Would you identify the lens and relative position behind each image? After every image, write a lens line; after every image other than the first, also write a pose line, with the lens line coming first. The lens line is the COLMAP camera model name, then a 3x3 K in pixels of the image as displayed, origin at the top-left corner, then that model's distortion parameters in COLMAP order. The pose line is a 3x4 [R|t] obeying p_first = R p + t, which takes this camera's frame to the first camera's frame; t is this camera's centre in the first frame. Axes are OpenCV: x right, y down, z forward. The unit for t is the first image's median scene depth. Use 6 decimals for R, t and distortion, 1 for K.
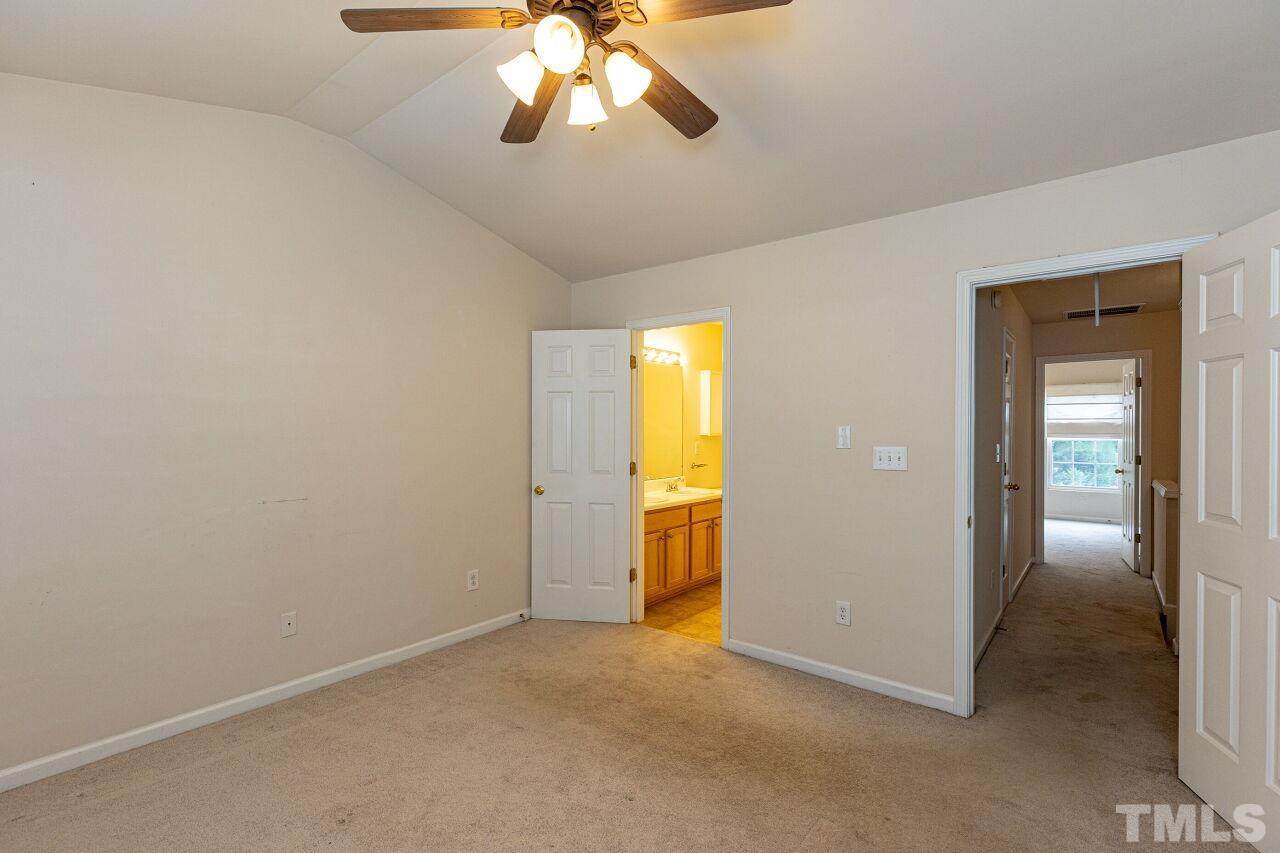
lens RADIAL K [[571.3, 0, 640.0], [0, 571.3, 426.5], [0, 0, 1]] dist [-0.001923, -0.000282]
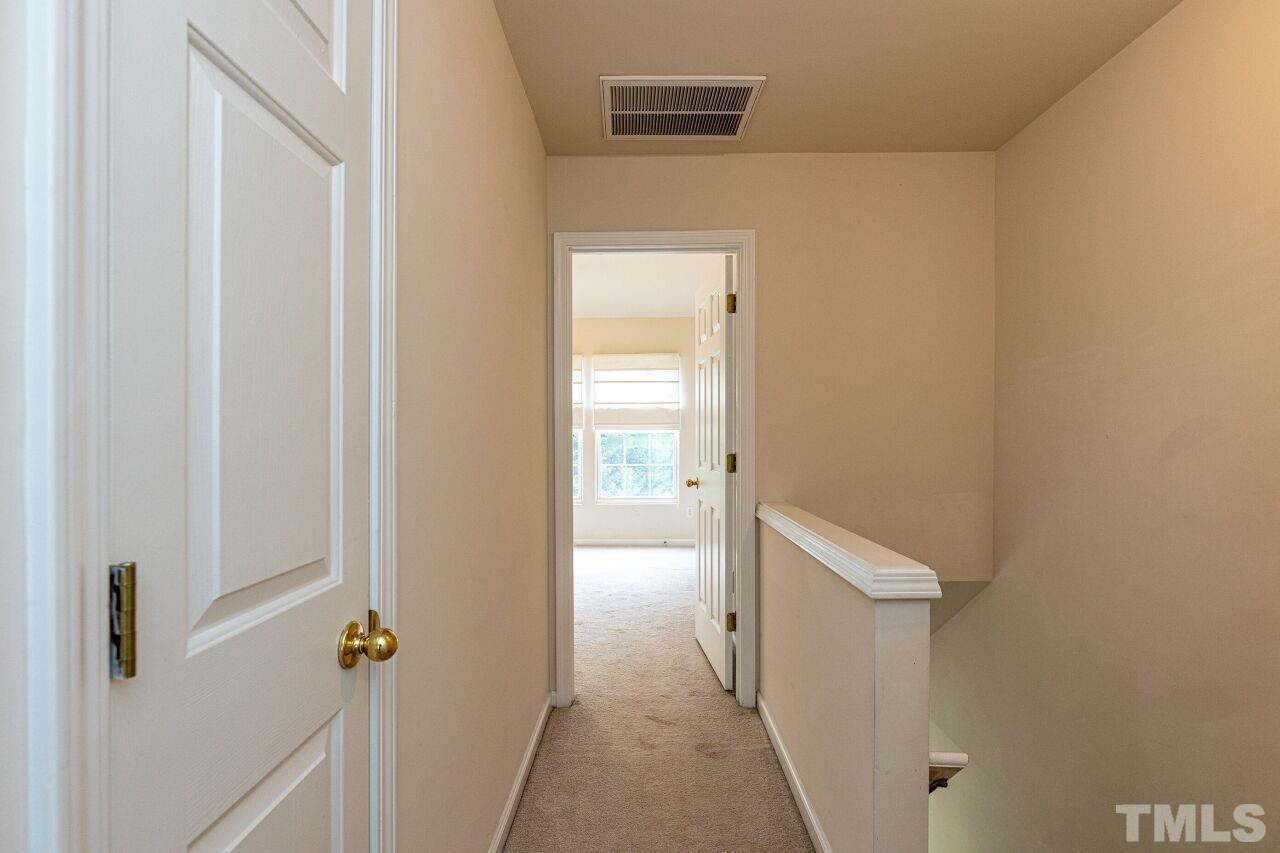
lens RADIAL K [[610.5, 0, 640.0], [0, 610.5, 426.5], [0, 0, 1]] dist [-0.000025, -0.000008]
pose [[0.781546, -0.000136, 0.623847, 0.327984], [0.001228, 0.999998, -0.001321, 0.018969], [-0.623846, 0.001798, 0.781545, 0.431625]]
